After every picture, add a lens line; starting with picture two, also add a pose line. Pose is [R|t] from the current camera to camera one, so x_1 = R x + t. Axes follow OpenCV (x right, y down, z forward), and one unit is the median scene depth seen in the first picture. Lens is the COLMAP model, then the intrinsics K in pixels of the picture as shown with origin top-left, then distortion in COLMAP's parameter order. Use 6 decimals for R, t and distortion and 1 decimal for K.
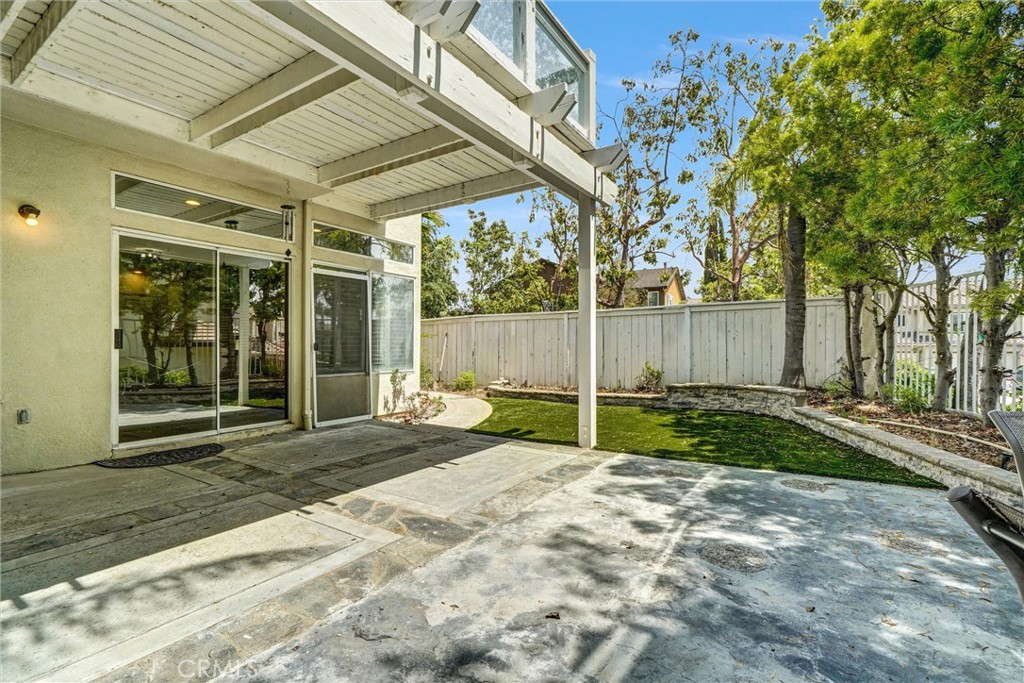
lens RADIAL K [[471.3, 0, 508.8], [0, 471.3, 344.7], [0, 0, 1]] dist [-0.001476, 0.000969]
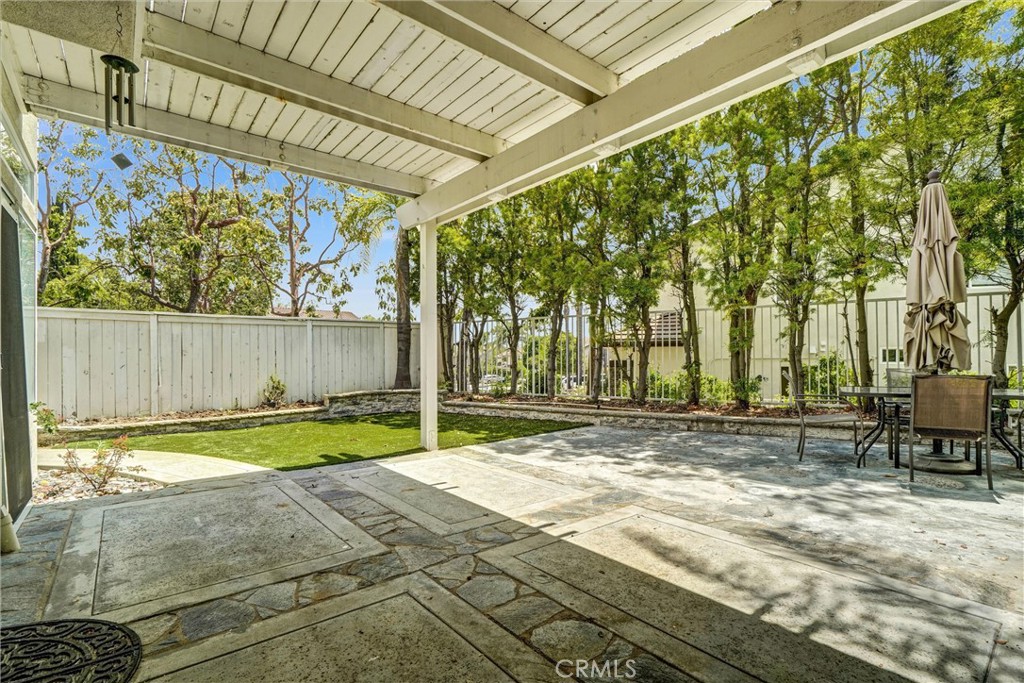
lens RADIAL K [[471.3, 0, 509.9], [0, 471.3, 351.1], [0, 0, 1]] dist [-0.001476, 0.000969]
pose [[0.295521, 0.011176, 0.955271, -1.114991], [0.002291, 0.999920, -0.012407, 0.001515], [-0.955334, 0.005855, 0.295472, 0.670677]]
